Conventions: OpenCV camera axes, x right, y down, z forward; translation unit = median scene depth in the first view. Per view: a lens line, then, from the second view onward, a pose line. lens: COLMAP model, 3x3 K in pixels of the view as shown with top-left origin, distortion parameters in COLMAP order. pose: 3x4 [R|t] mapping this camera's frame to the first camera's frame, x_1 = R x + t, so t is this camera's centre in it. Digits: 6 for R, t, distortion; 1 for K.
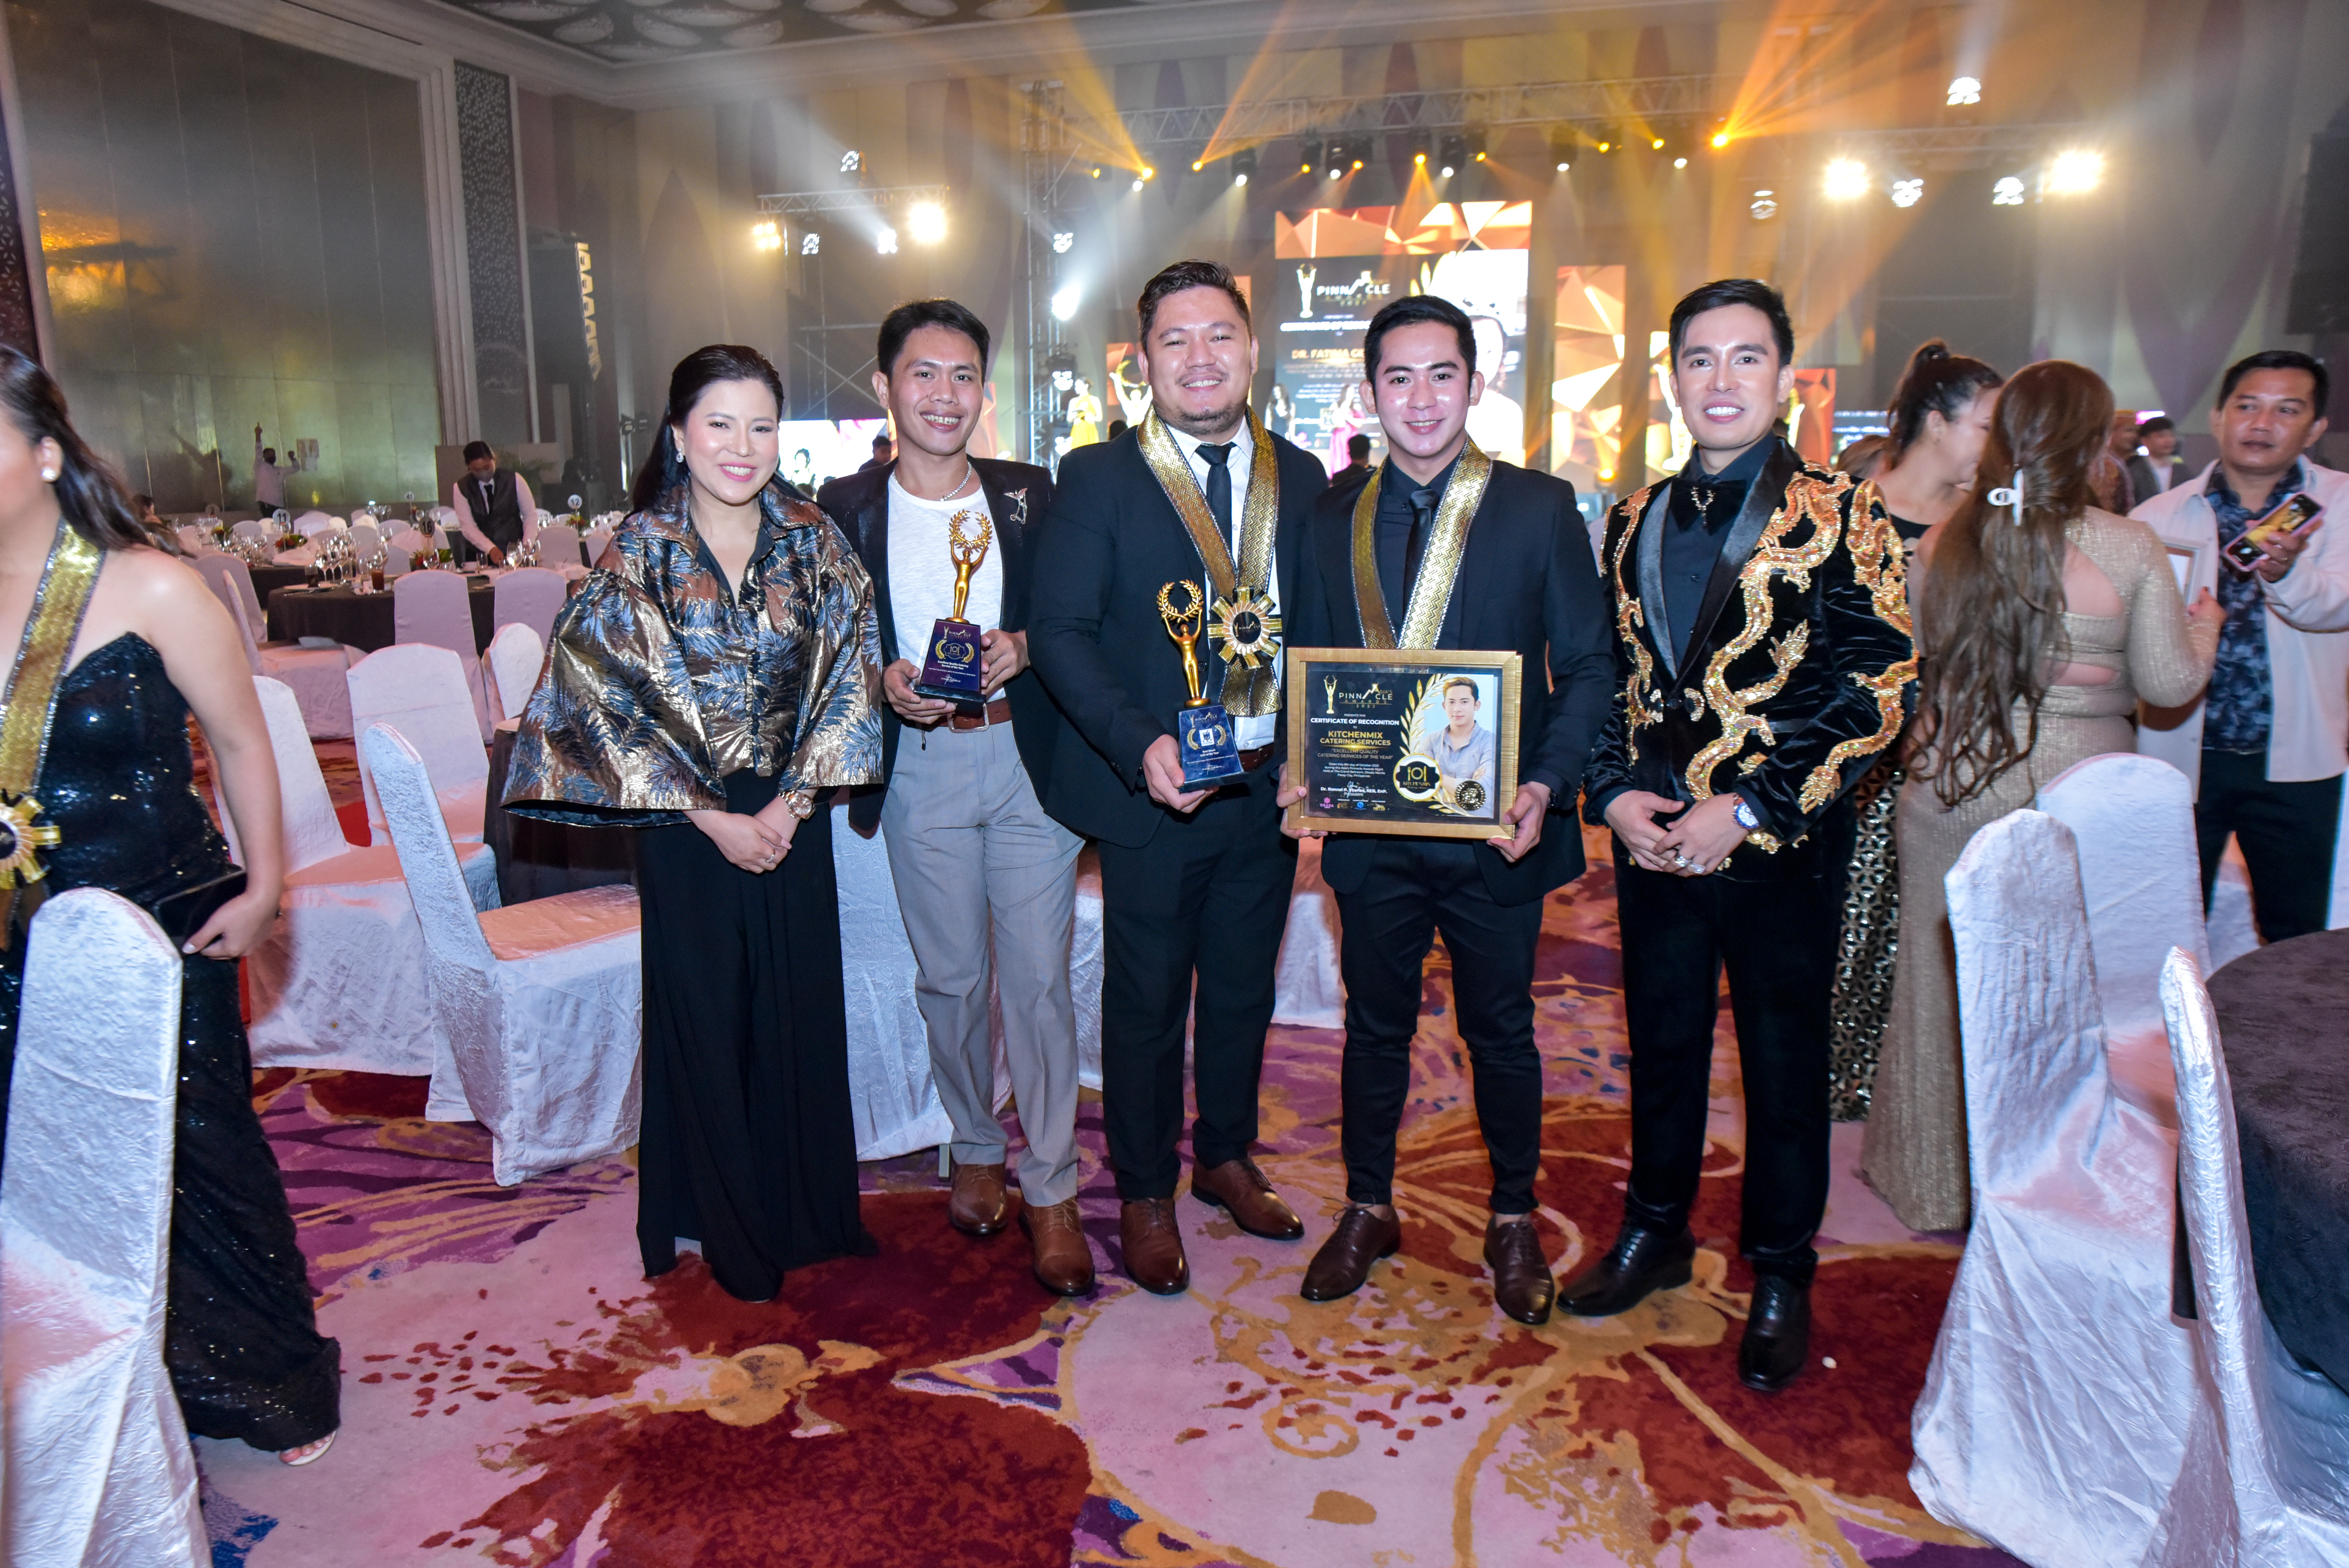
lens RADIAL K [[1613.2, 0, 1177.5], [0, 1613.2, 786.2], [0, 0, 1]] dist [-0.136956, 0.097718]
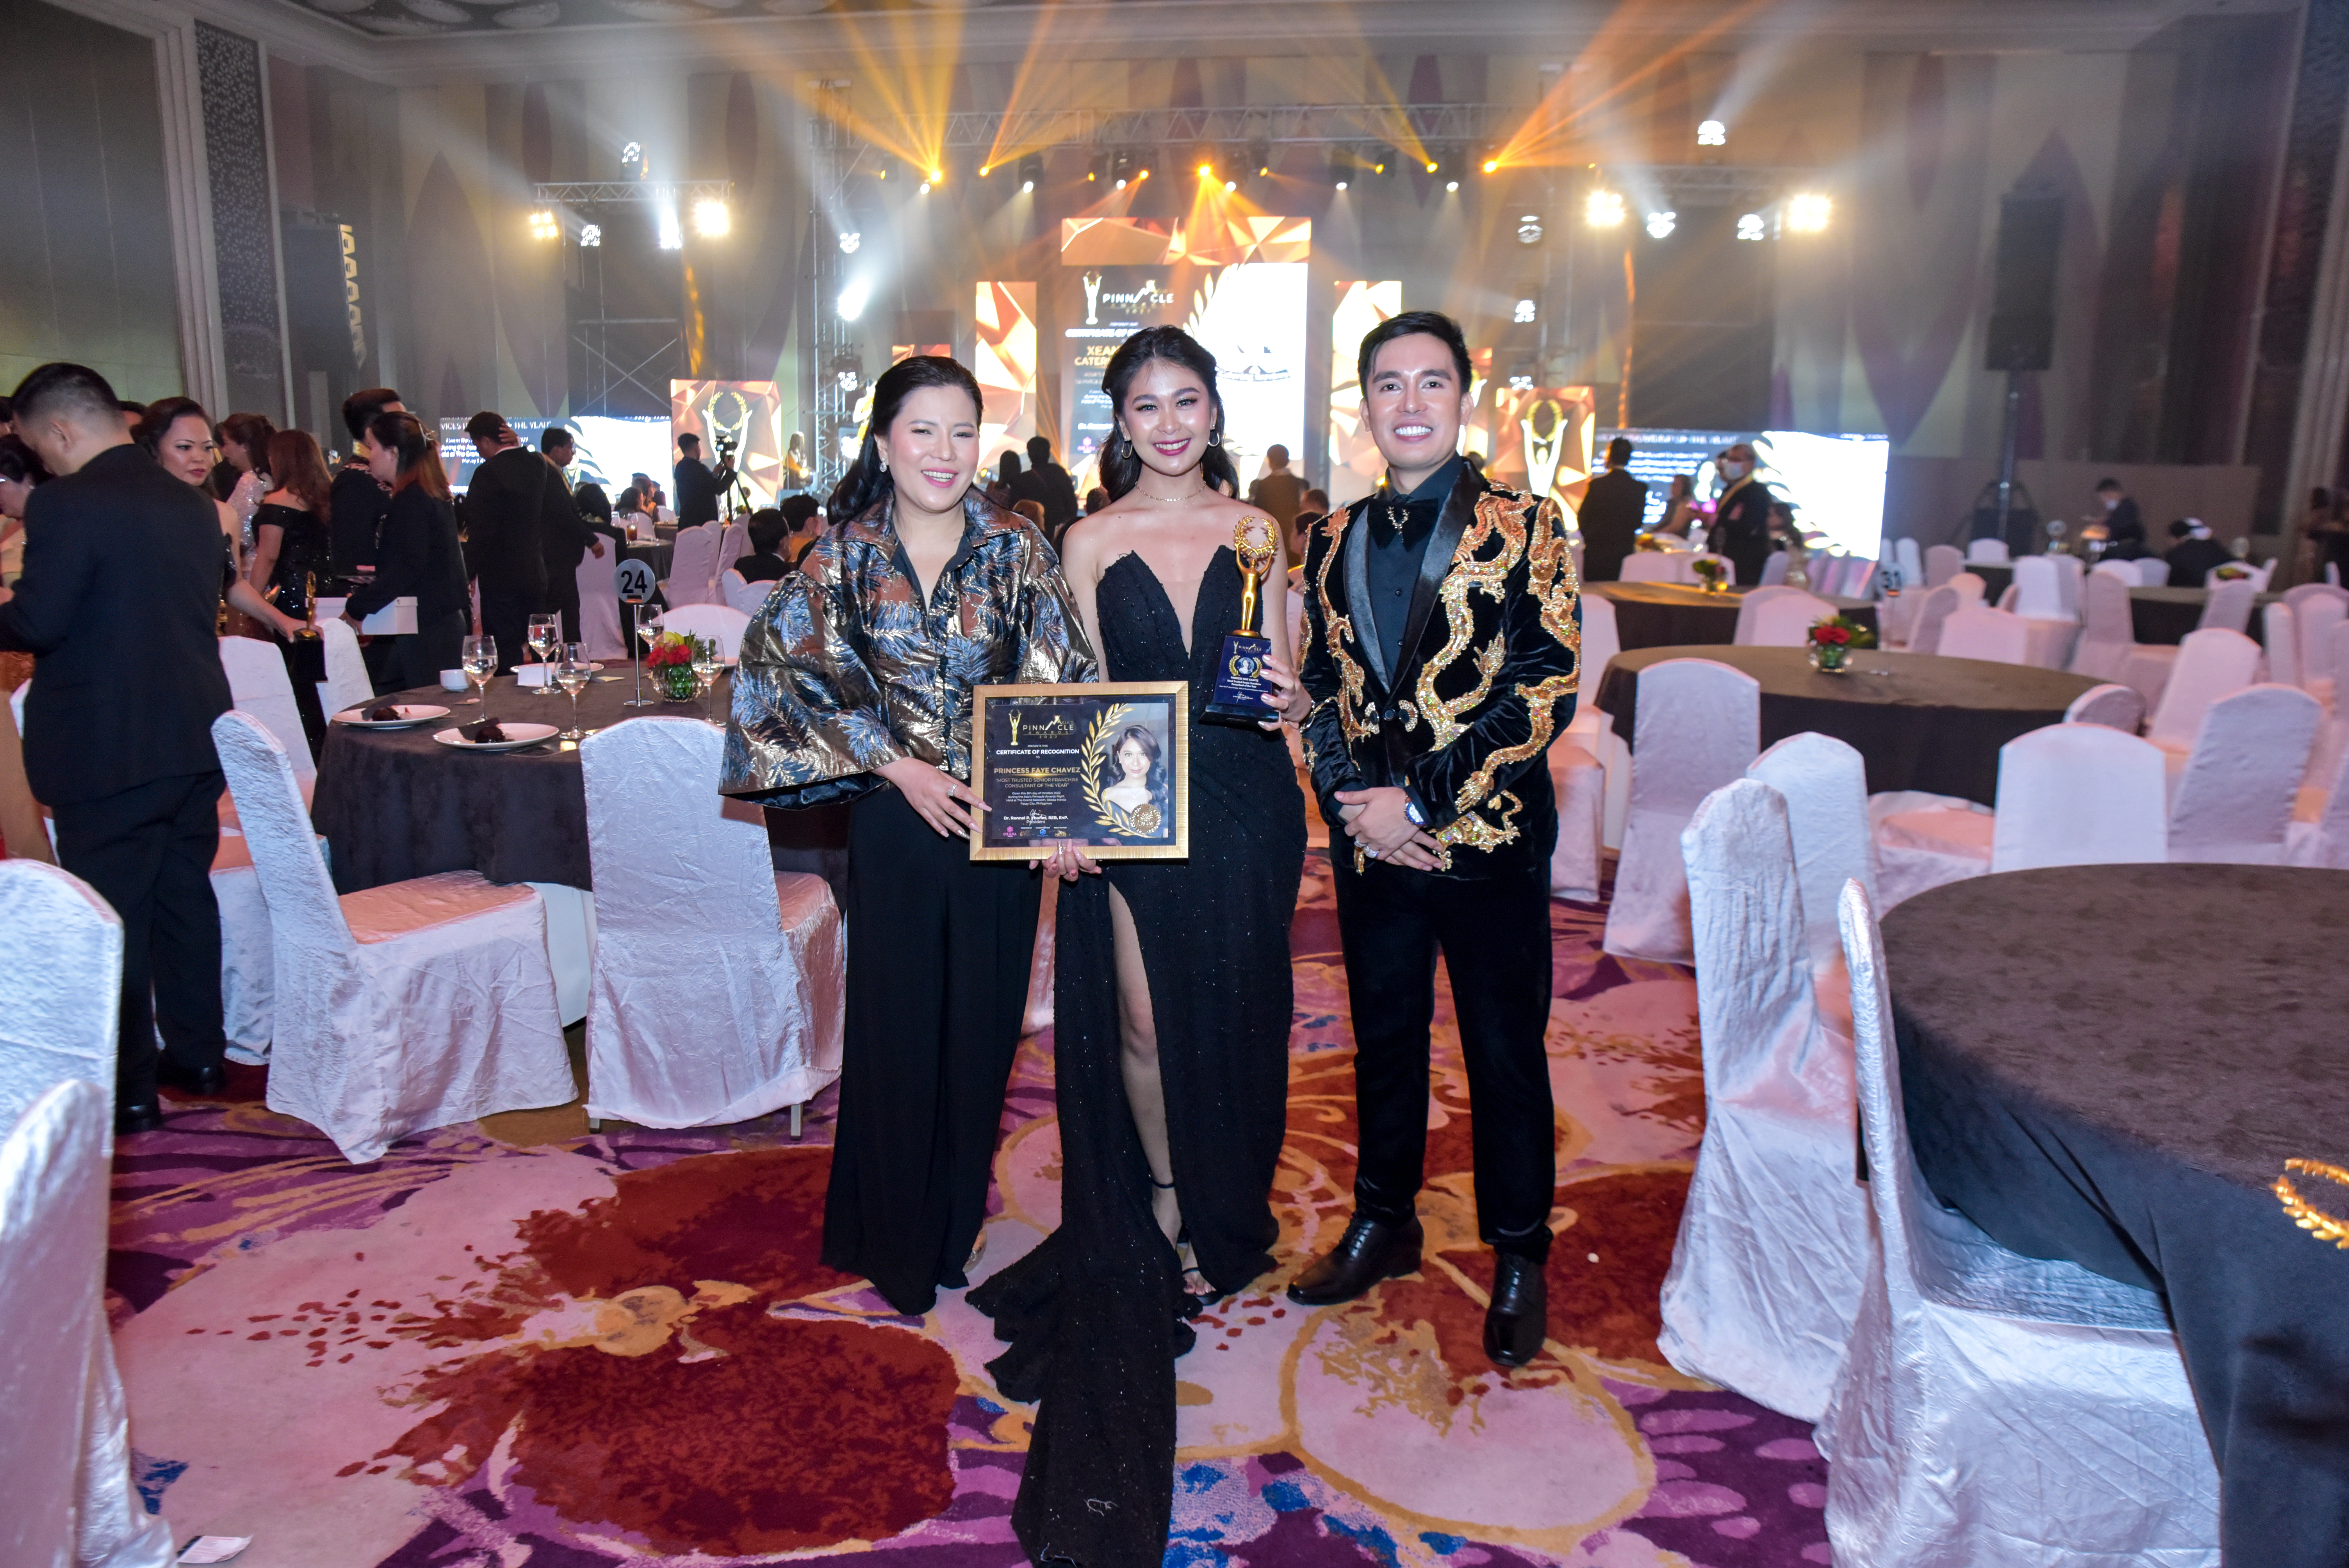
lens RADIAL K [[1607.6, 0, 1201.0], [0, 1607.6, 778.5], [0, 0, 1]] dist [-0.132419, 0.085937]
pose [[0.988729, -0.006814, 0.149563, -0.044121], [0.007704, 0.999956, -0.005368, 0.016342], [-0.149520, 0.006459, 0.988738, -0.120561]]
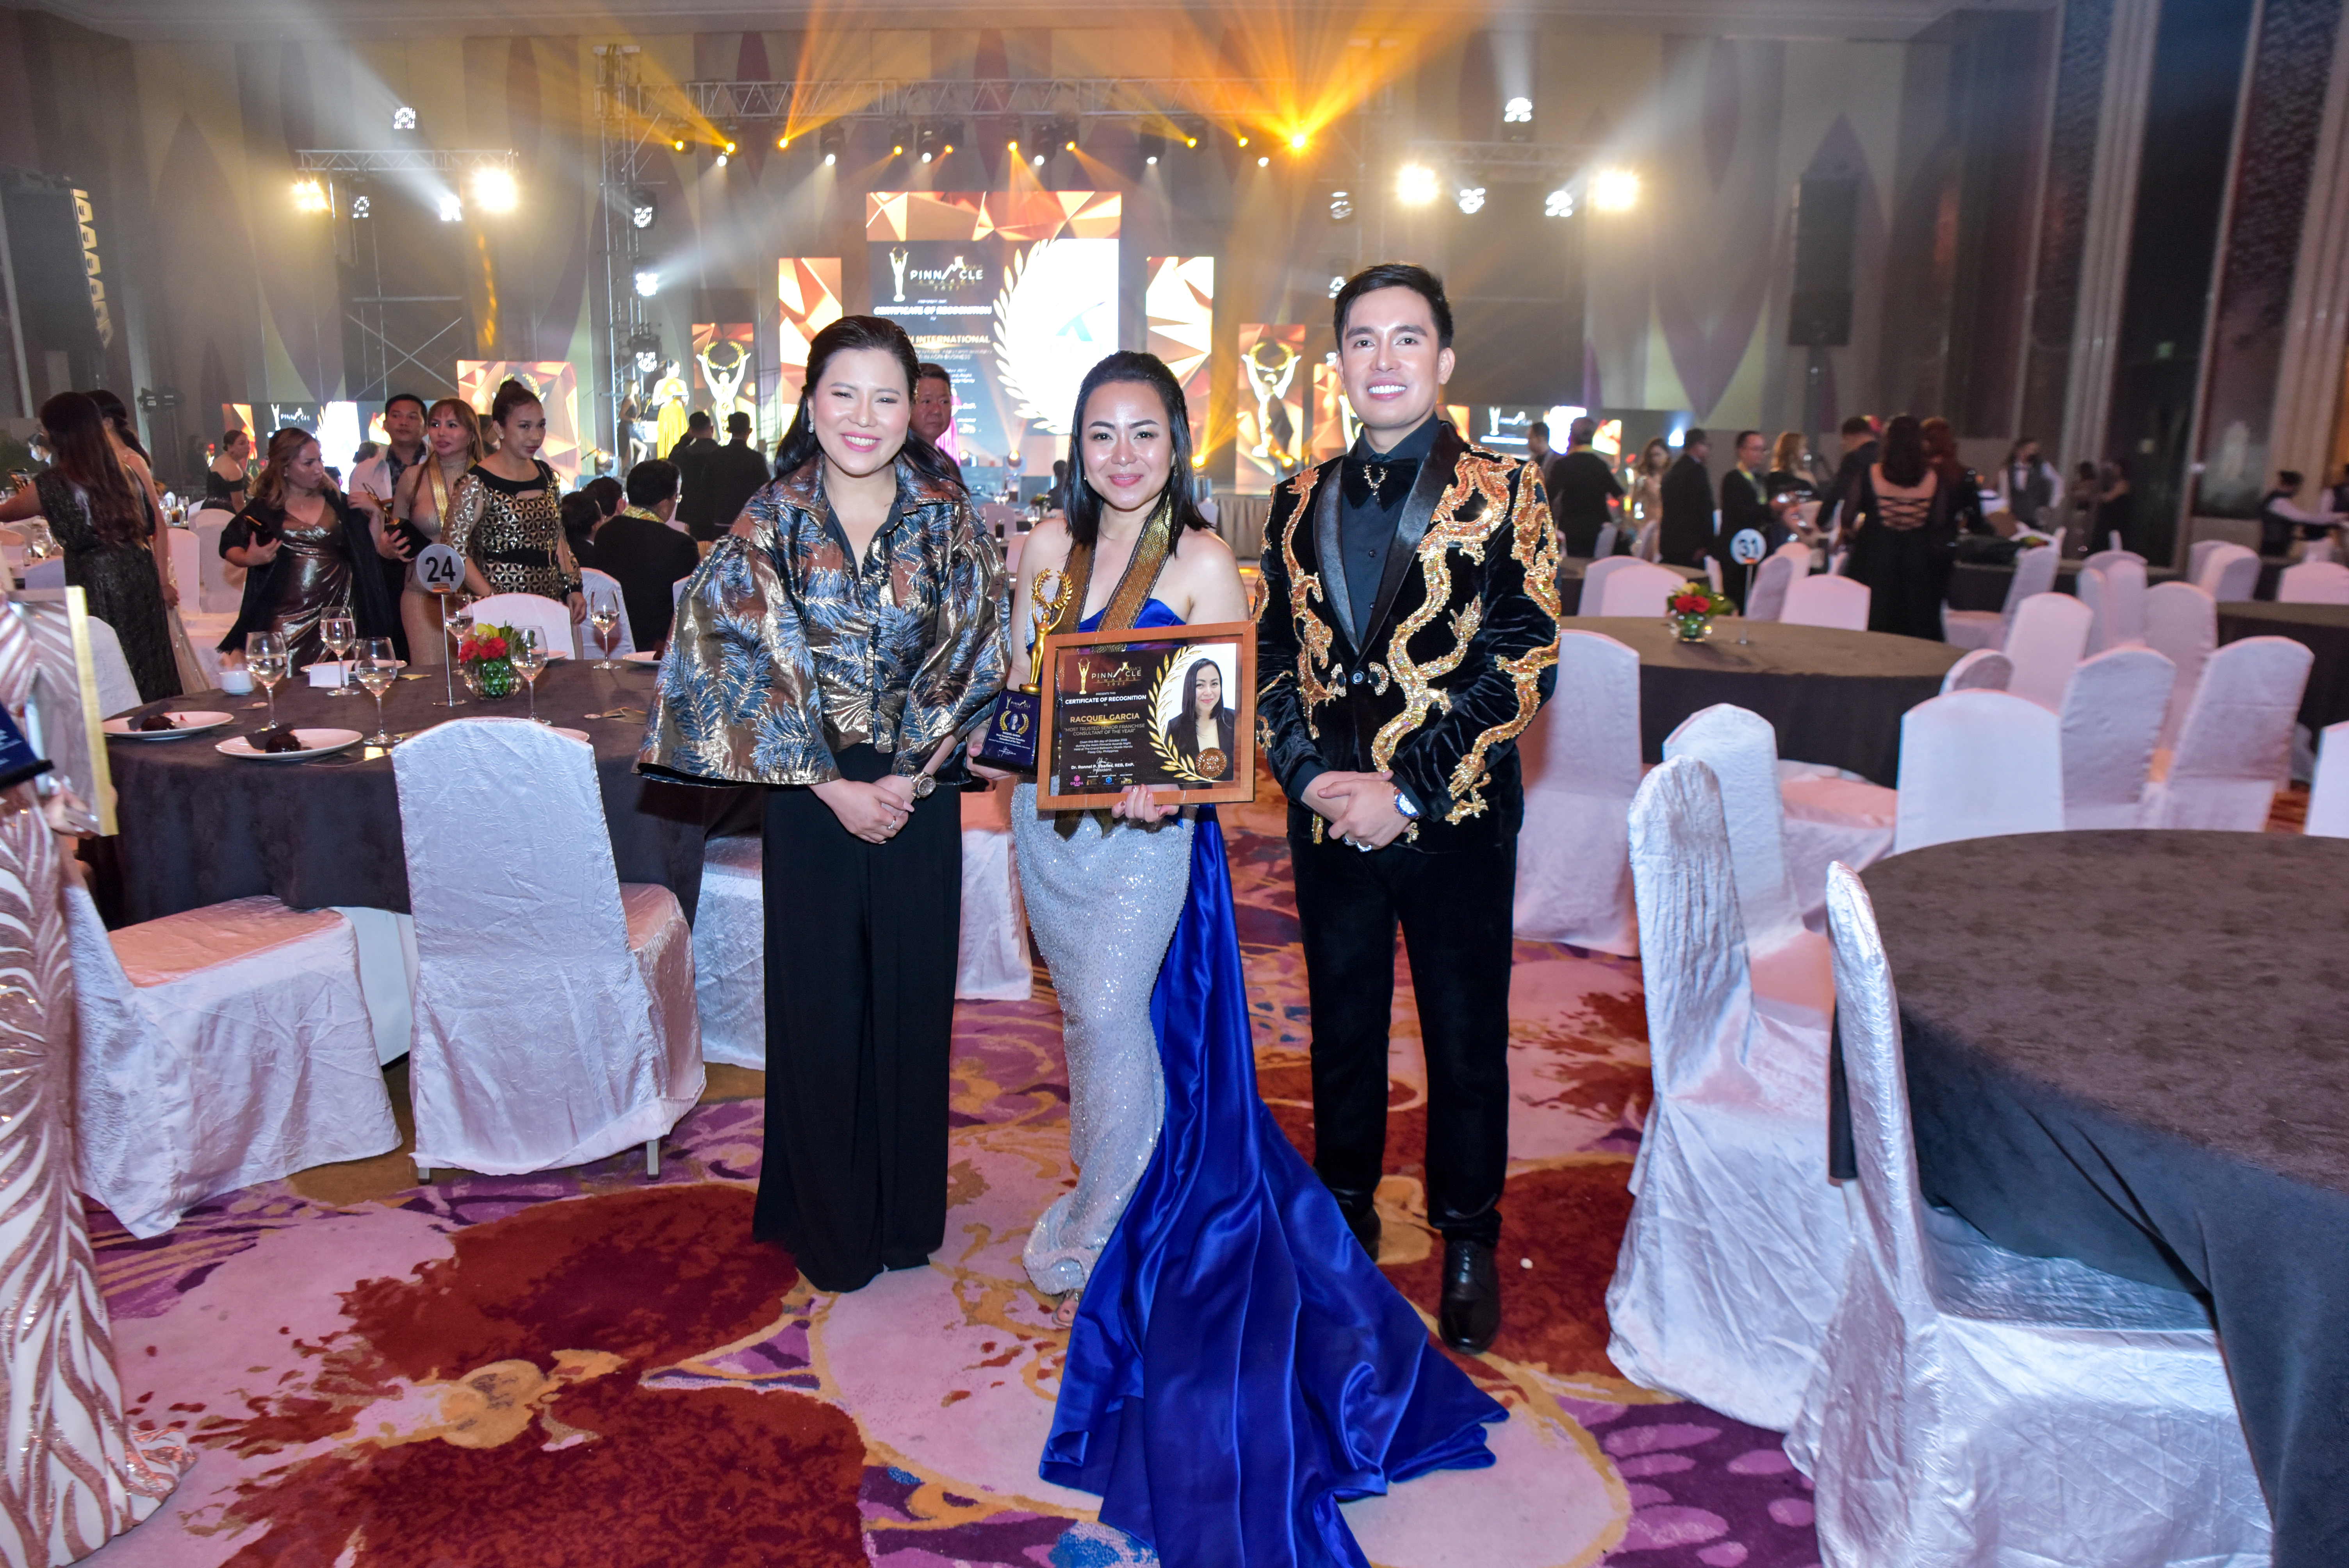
lens RADIAL K [[1604.4, 0, 1203.2], [0, 1604.4, 797.5], [0, 0, 1]] dist [-0.131638, 0.086351]
pose [[0.964103, -0.040115, 0.262482, -0.082808], [0.035860, 0.999136, 0.020984, 0.008004], [-0.263097, -0.010818, 0.964709, -0.015230]]
